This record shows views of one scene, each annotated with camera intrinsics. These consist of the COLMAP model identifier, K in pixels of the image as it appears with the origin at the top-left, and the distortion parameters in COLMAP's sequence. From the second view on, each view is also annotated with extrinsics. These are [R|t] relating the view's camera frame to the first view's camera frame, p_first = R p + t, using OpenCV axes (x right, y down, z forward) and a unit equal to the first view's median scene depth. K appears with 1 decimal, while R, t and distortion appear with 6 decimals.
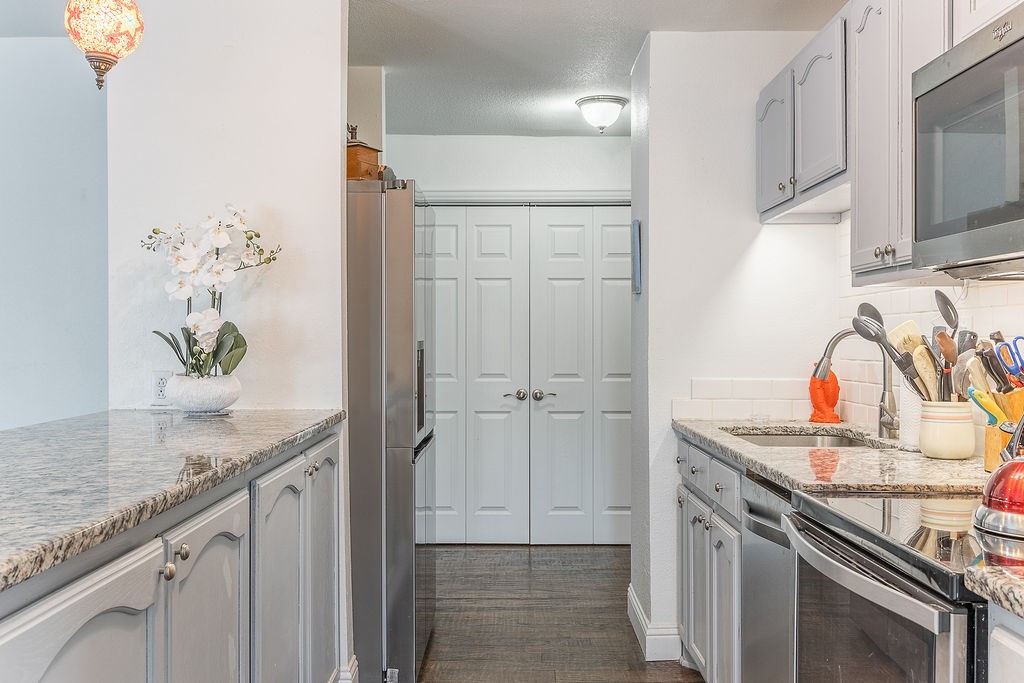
lens RADIAL K [[529.7, 0, 523.0], [0, 529.7, 338.6], [0, 0, 1]] dist [0.001025, -0.000034]
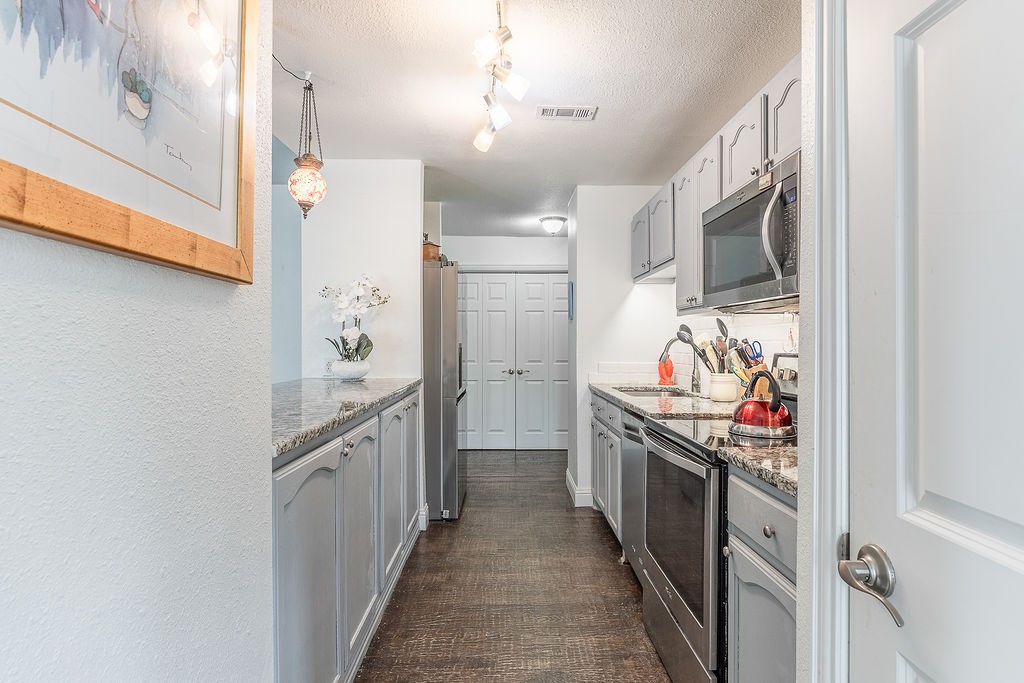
lens RADIAL K [[542.0, 0, 506.0], [0, 542.0, 342.8], [0, 0, 1]] dist [-0.000432, -0.004376]
pose [[0.999846, 0.000670, 0.017530, -0.060353], [-0.000559, 0.999980, -0.006345, 0.015605], [-0.017534, 0.006334, 0.999826, -1.024678]]
